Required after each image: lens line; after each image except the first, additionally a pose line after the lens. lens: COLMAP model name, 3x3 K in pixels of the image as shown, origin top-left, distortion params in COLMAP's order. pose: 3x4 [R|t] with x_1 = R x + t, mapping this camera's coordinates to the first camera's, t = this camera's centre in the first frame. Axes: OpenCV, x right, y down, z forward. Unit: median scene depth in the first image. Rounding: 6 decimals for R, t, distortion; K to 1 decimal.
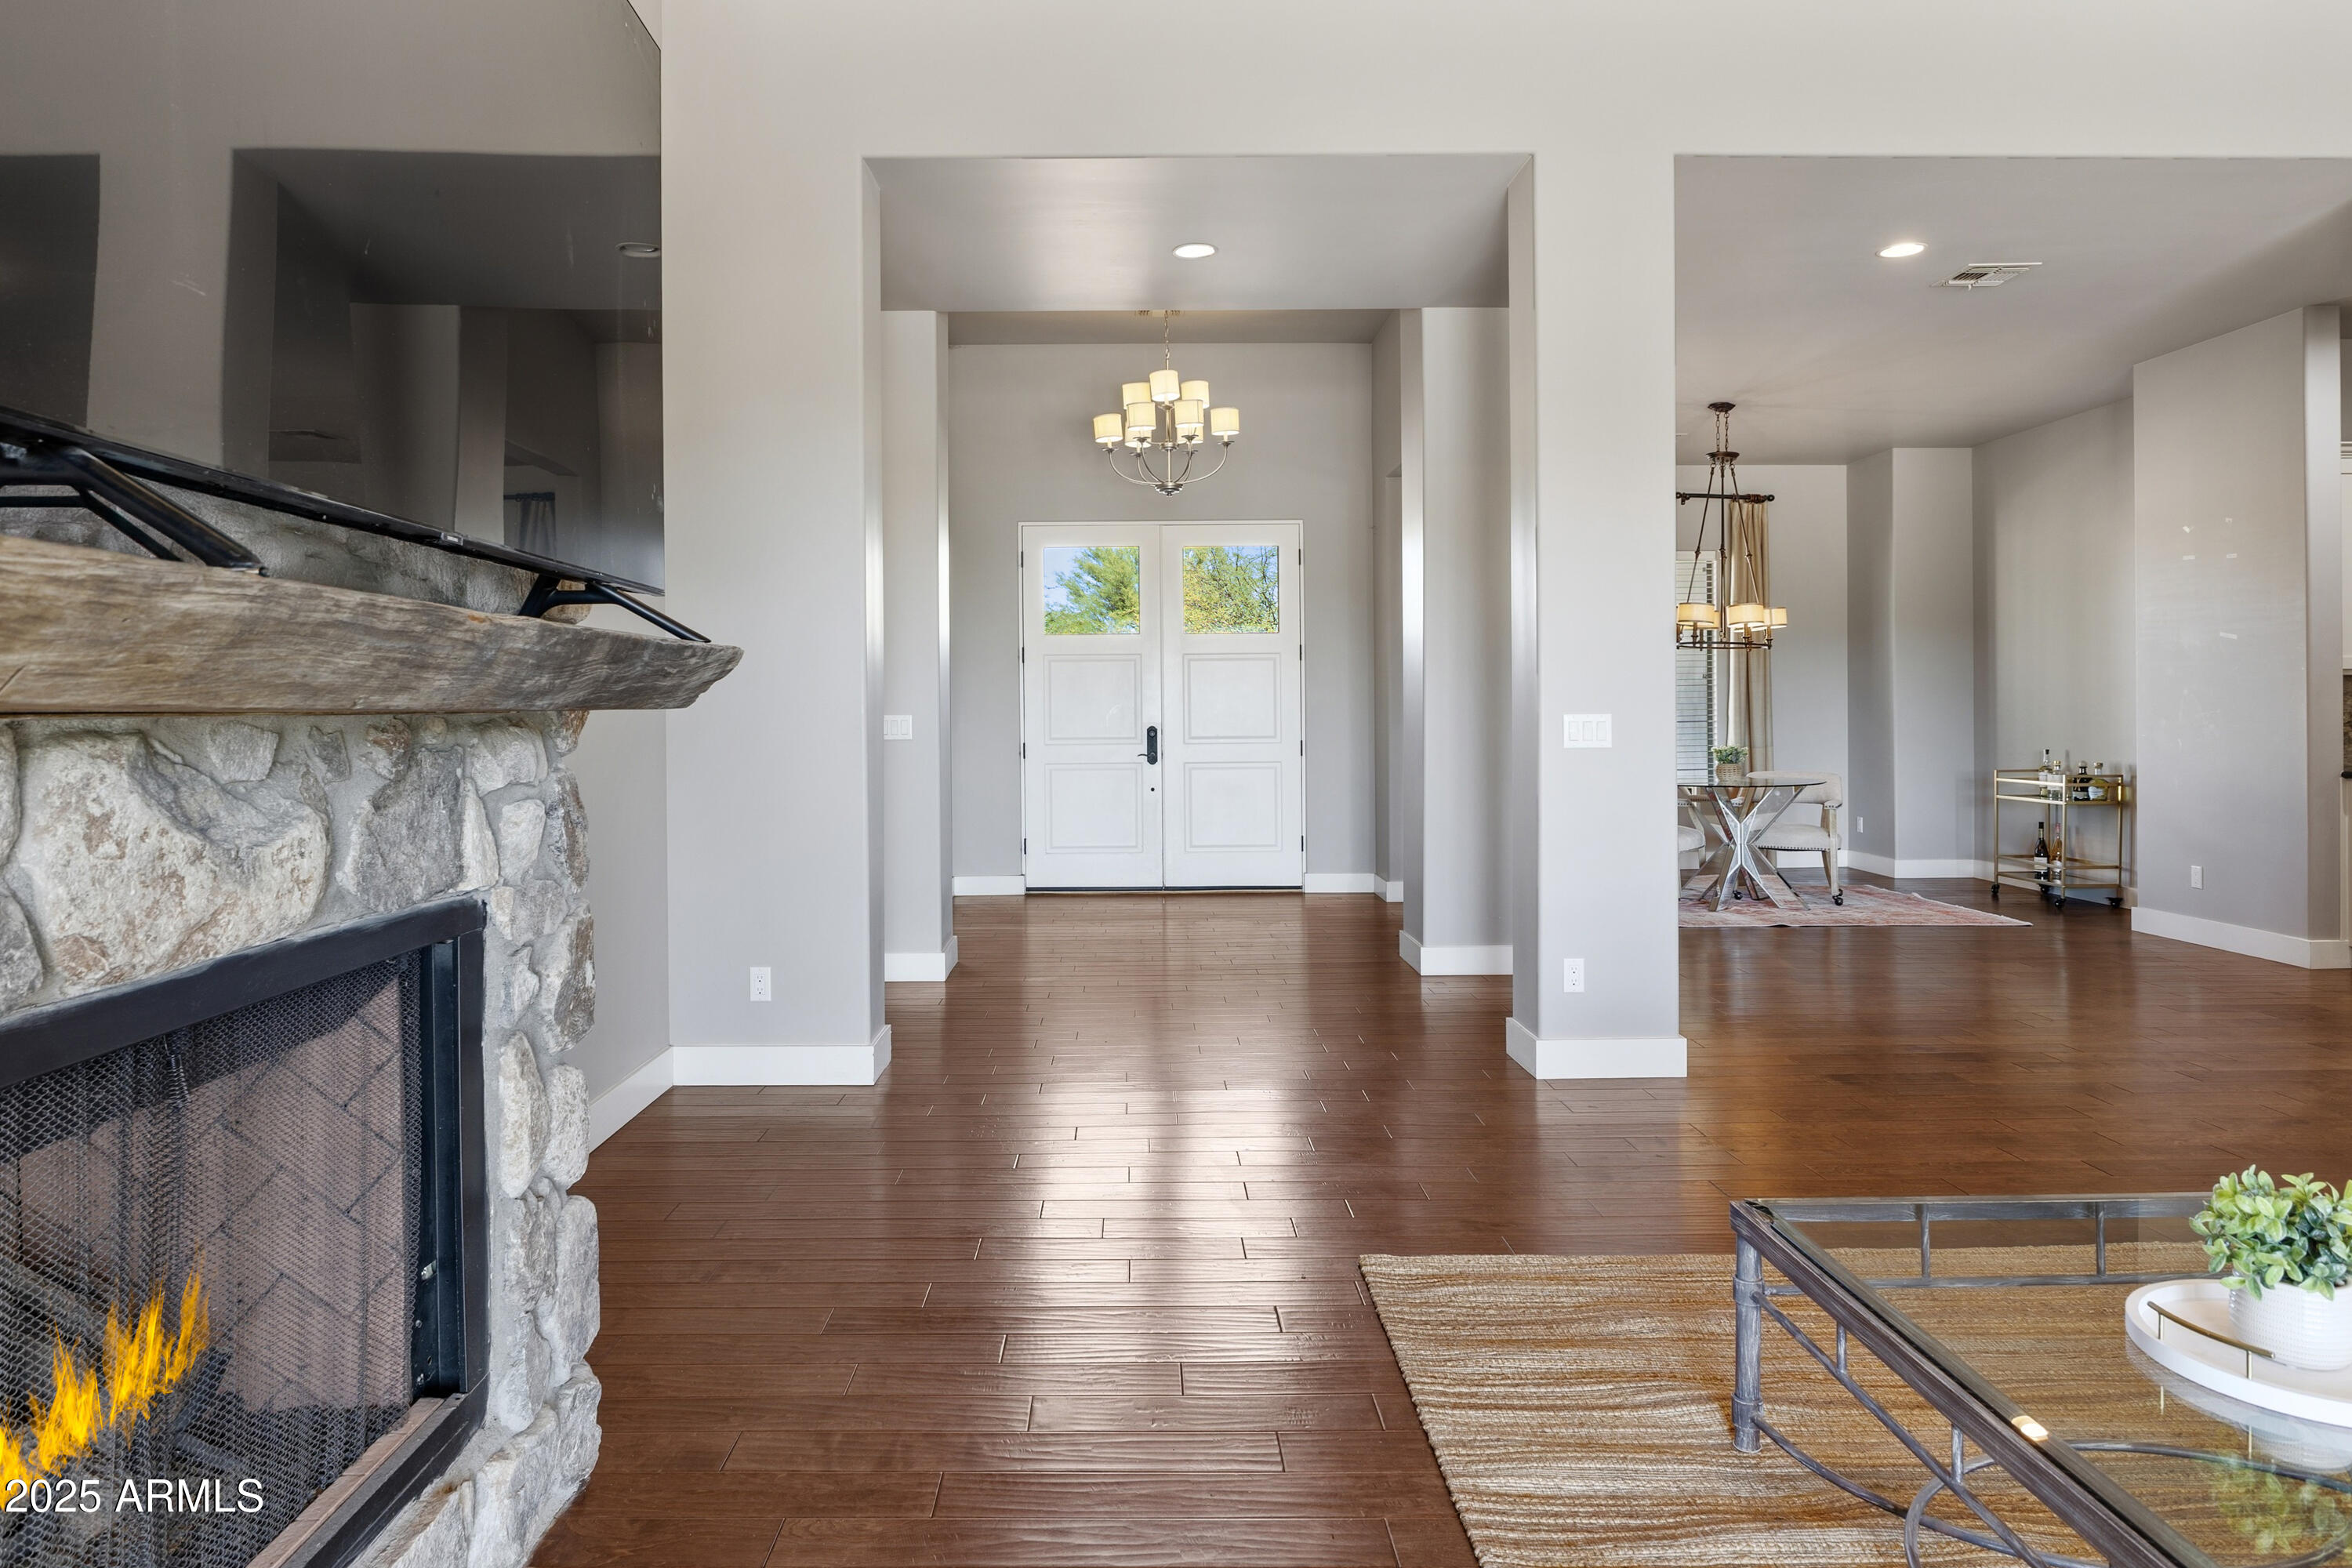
lens RADIAL K [[1421.9, 0, 1149.9], [0, 1421.9, 713.6], [0, 0, 1]] dist [-0.003168, -0.001738]
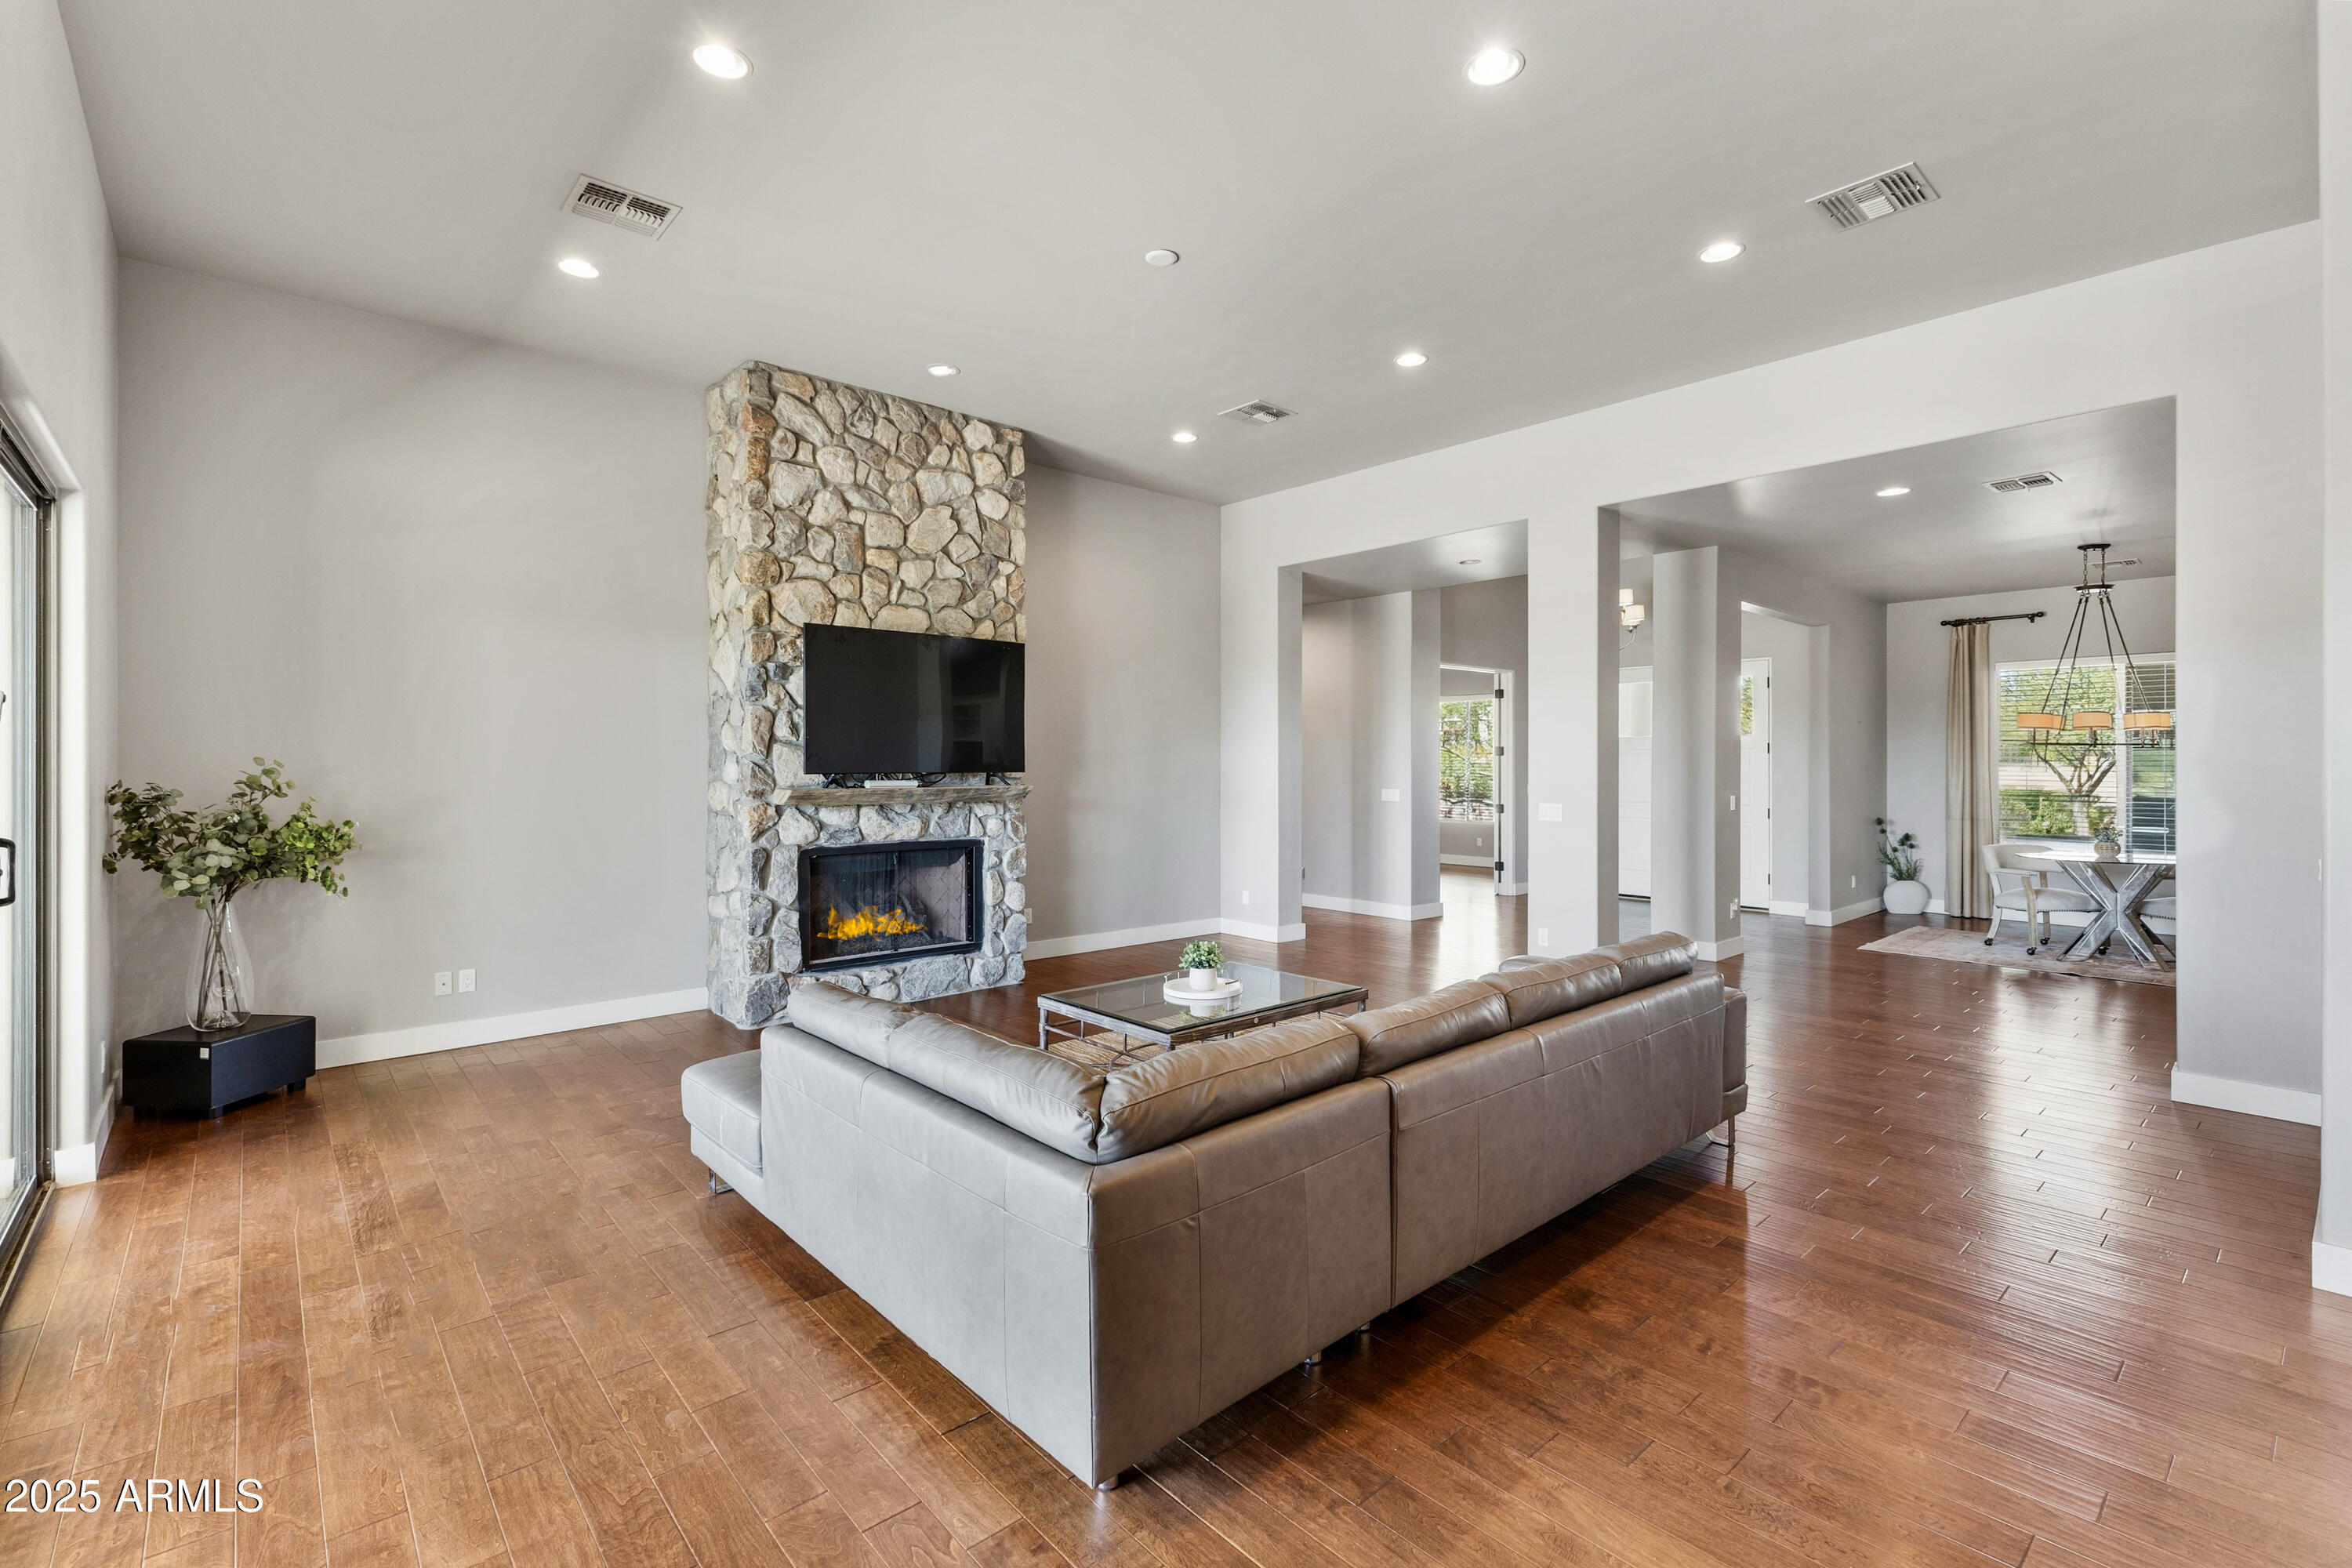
lens RADIAL K [[1016.0, 0, 1173.0], [0, 1016.0, 768.5], [0, 0, 1]] dist [0.004470, 0.000141]
pose [[0.656374, 0.009206, -0.754379, 0.614695], [-0.005793, 0.999958, 0.007163, -0.032410], [0.754413, -0.000332, 0.656399, -0.180073]]
